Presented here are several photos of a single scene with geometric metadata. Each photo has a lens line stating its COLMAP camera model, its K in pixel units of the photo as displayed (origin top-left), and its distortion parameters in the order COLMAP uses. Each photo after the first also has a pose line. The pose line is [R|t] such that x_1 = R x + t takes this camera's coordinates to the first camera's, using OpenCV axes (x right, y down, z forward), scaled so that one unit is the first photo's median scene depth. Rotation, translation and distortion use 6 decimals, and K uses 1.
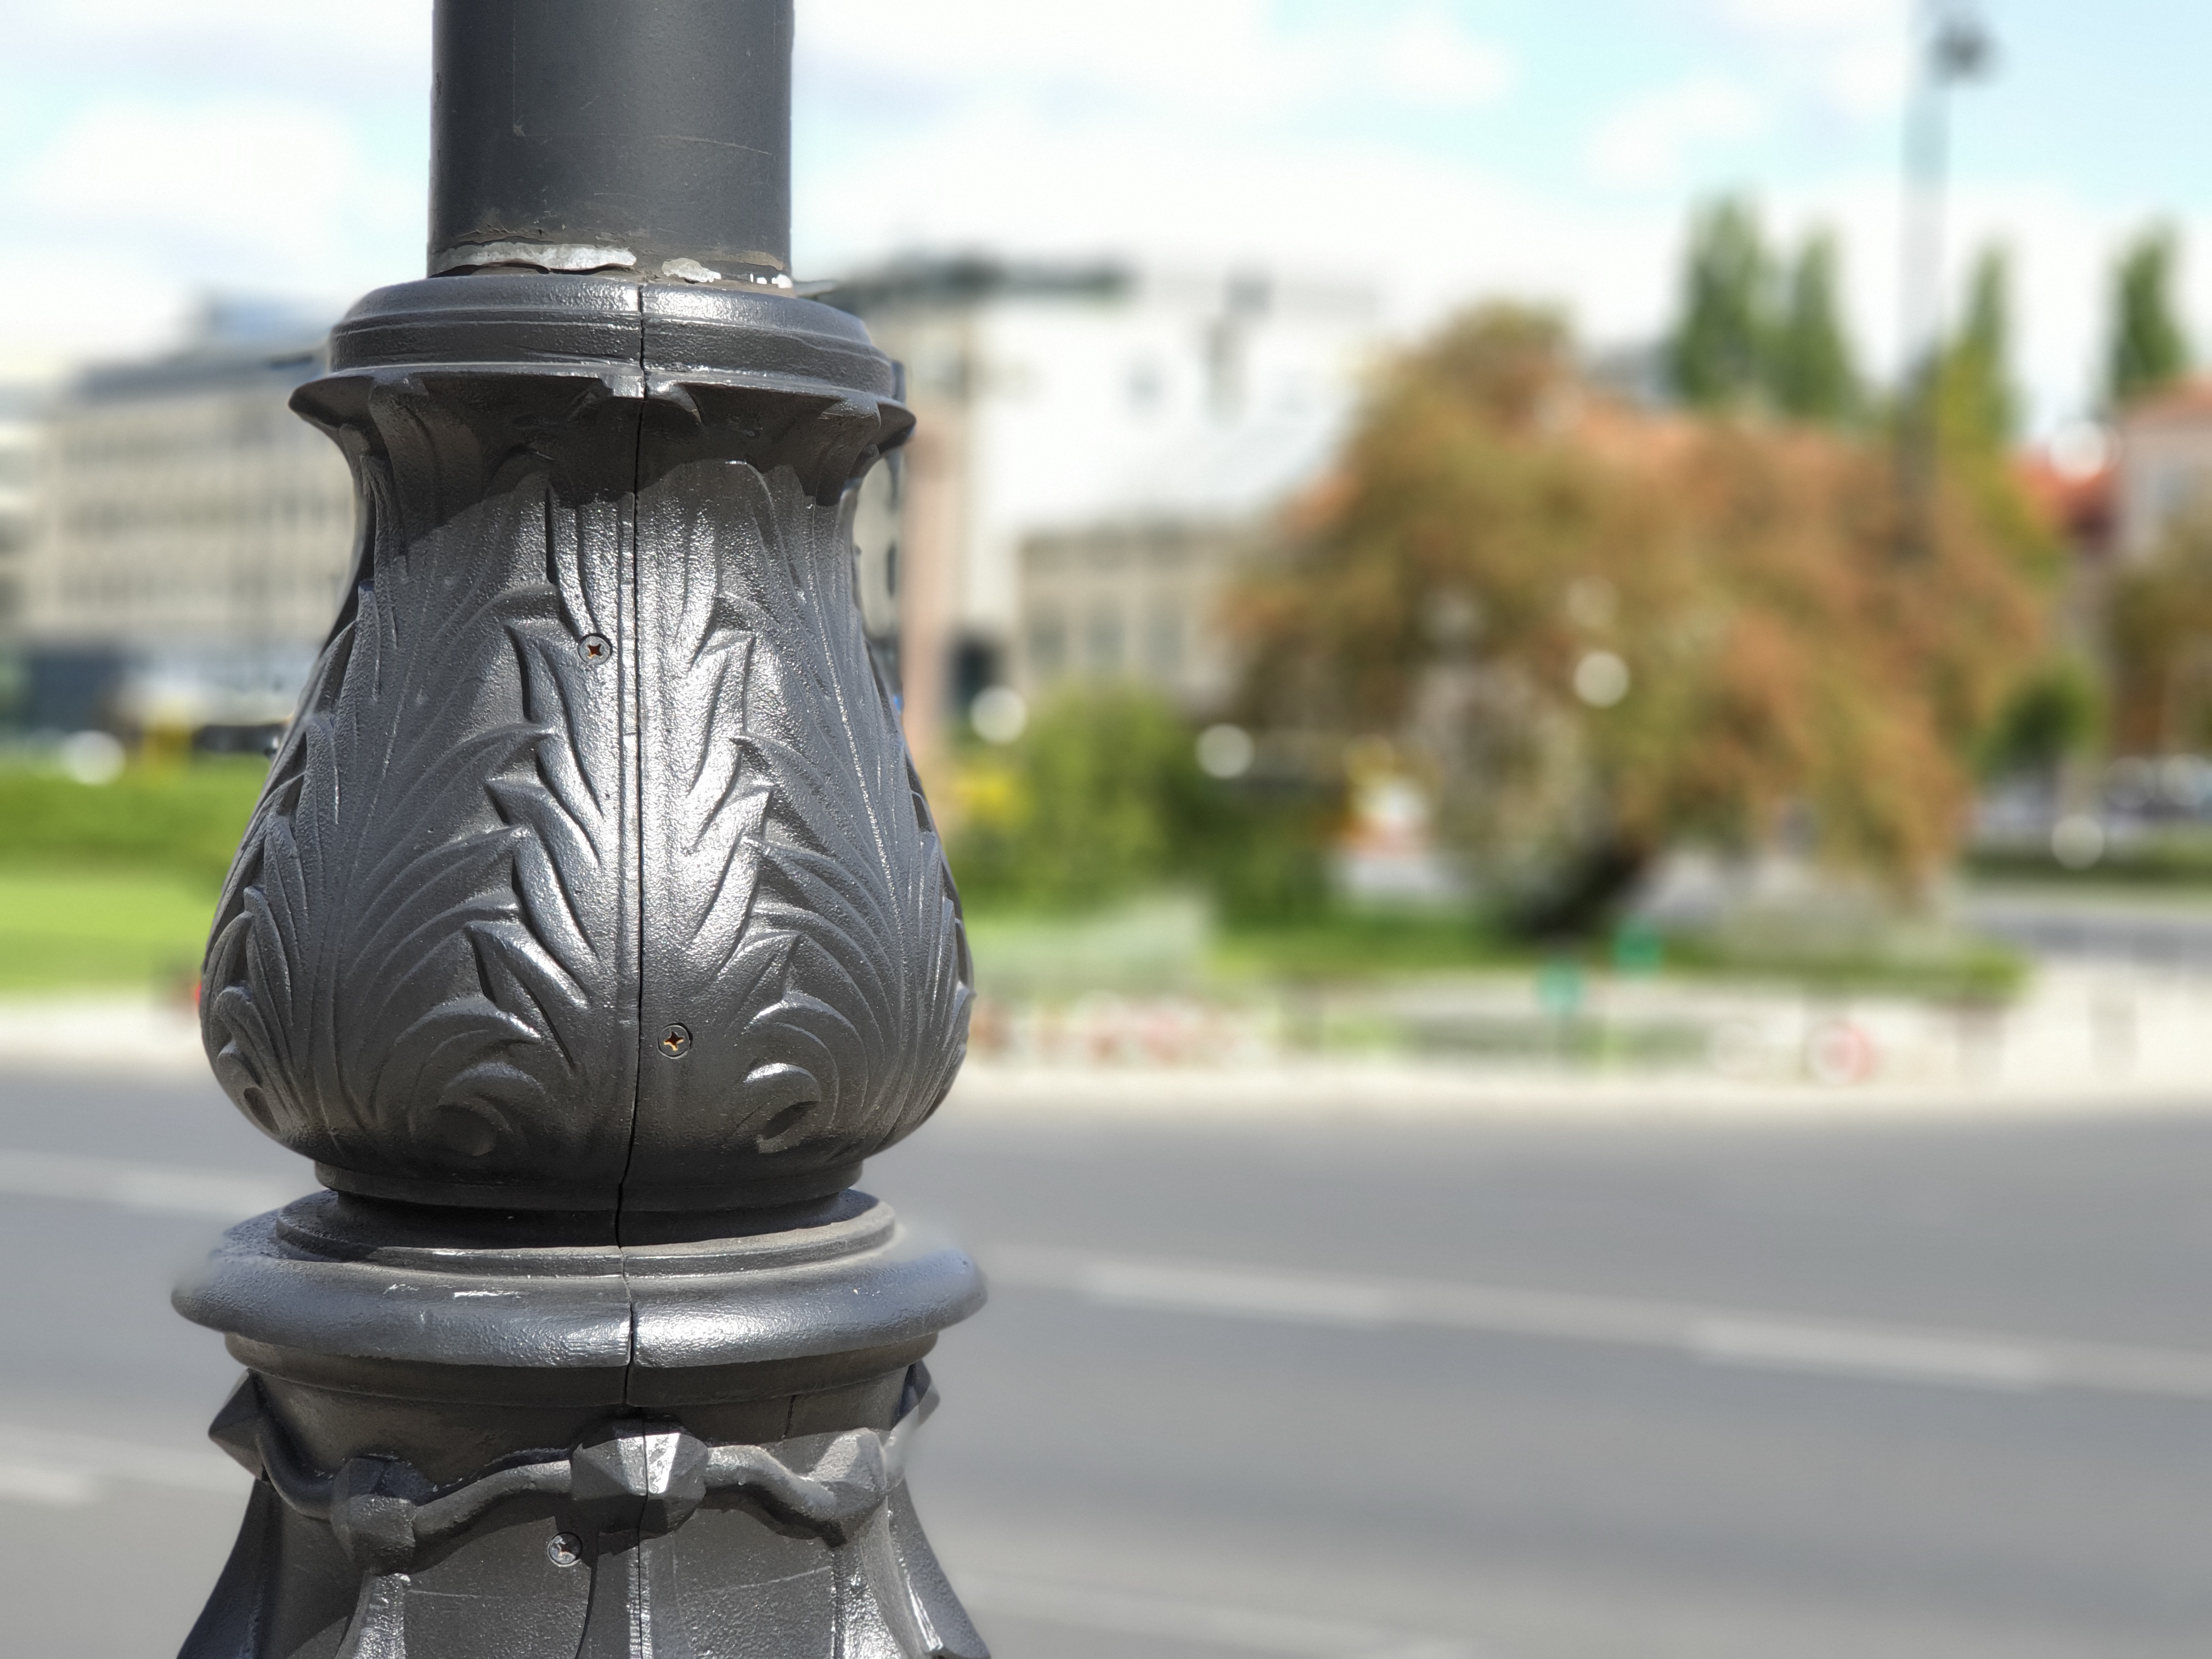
lens RADIAL K [[3655.8, 0, 1158.6], [0, 3655.8, 825.4], [0, 0, 1]] dist [0.140378, 0.000000]
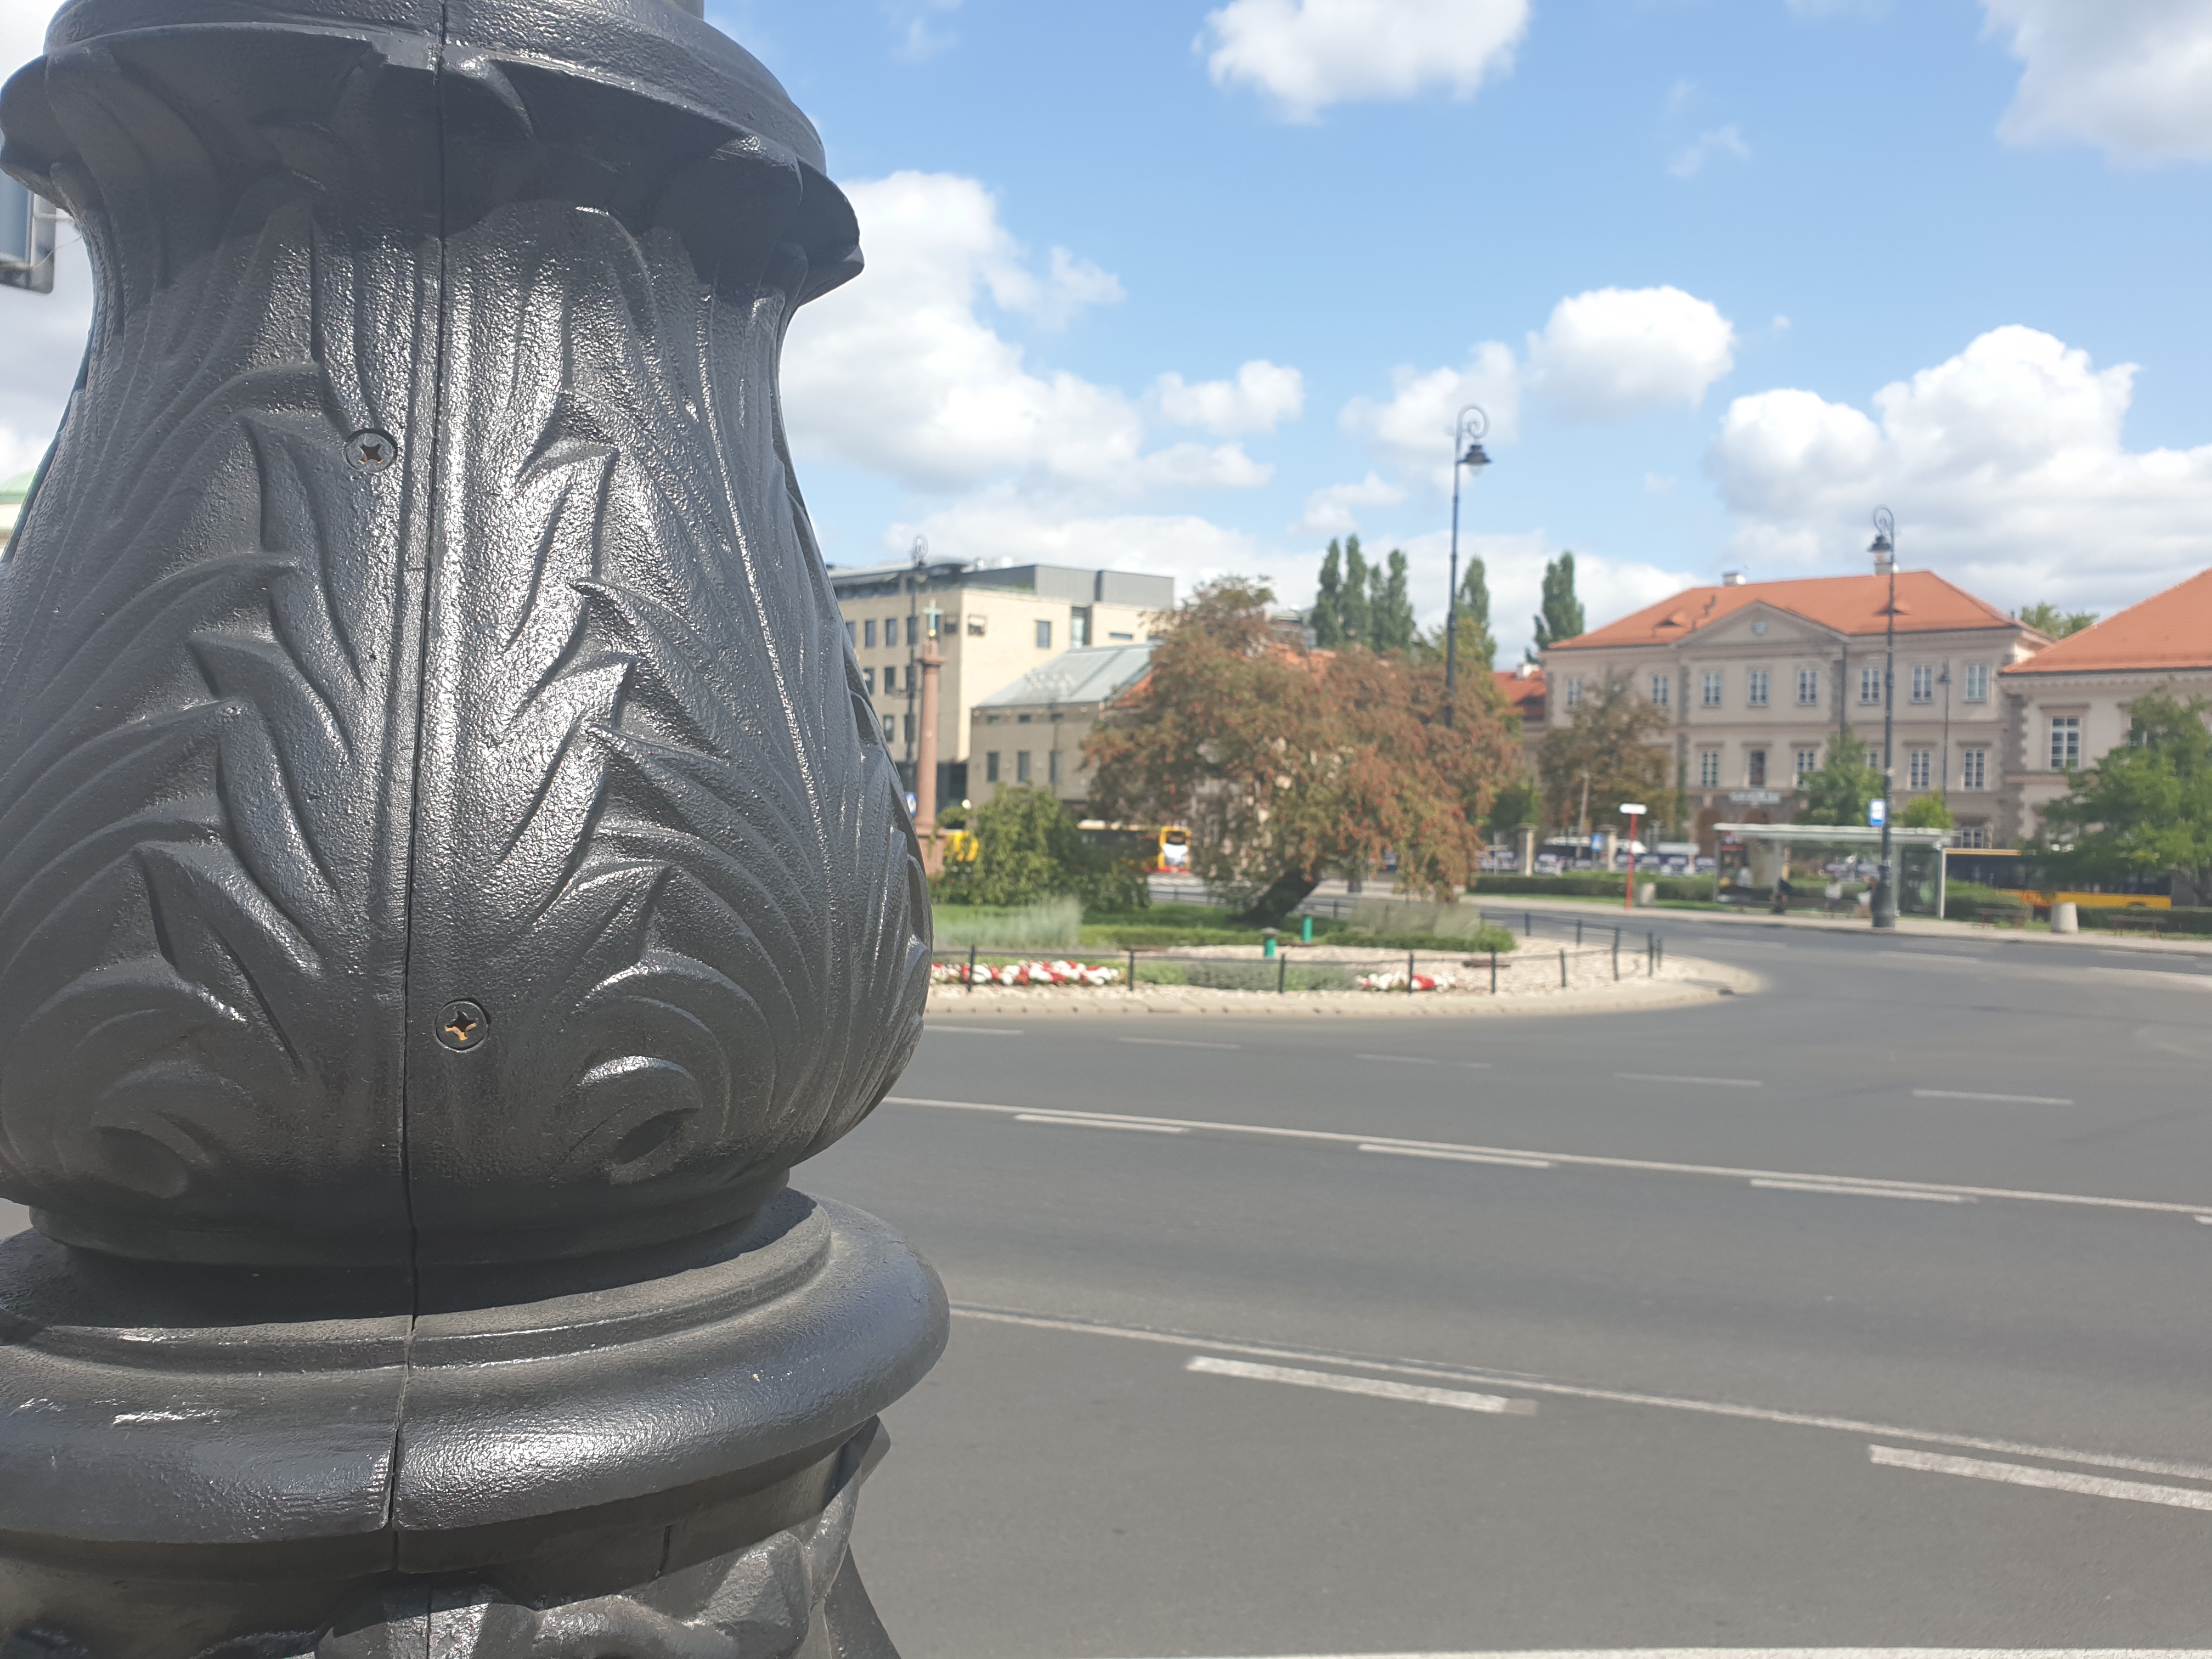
lens RADIAL K [[1670.8, 0, 1143.4], [0, 1670.8, 838.9], [0, 0, 1]] dist [0.005008, -0.005708]
pose [[0.998101, 0.000034, 0.061605, -0.028095], [0.001297, 0.999767, -0.021558, 0.030982], [-0.061592, 0.021597, 0.997868, 0.668669]]
